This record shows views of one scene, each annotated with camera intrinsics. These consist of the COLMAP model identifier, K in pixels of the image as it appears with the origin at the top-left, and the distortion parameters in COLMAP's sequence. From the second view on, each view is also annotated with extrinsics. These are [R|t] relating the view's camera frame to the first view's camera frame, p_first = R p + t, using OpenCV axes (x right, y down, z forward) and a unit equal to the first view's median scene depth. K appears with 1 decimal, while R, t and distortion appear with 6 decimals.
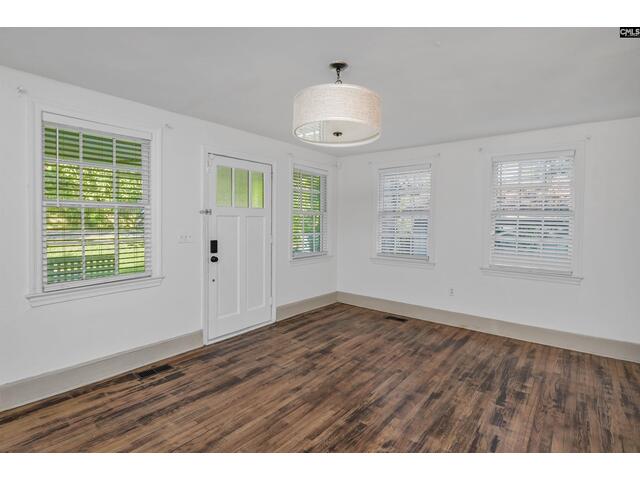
lens RADIAL K [[326.7, 0, 324.1], [0, 326.7, 226.0], [0, 0, 1]] dist [-0.000588, -0.001641]
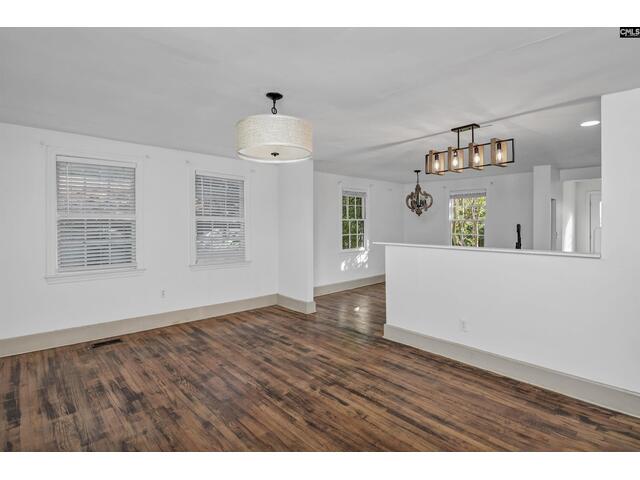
lens RADIAL K [[326.7, 0, 324.1], [0, 326.7, 226.0], [0, 0, 1]] dist [-0.000588, -0.001641]
pose [[0.147375, -0.019523, 0.988888, -0.807182], [0.008515, 0.999793, 0.018469, -0.040642], [-0.989044, 0.005698, 0.147511, 0.503909]]
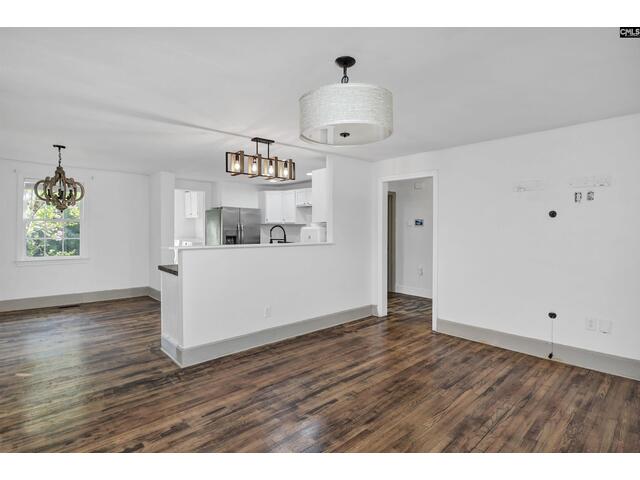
lens RADIAL K [[326.7, 0, 324.1], [0, 326.7, 226.0], [0, 0, 1]] dist [-0.000588, -0.001641]
pose [[-0.989085, -0.013518, 0.146725, -0.031535], [-0.014115, 0.999896, -0.003032, -0.012896], [-0.146668, -0.005070, -0.989173, 1.460791]]
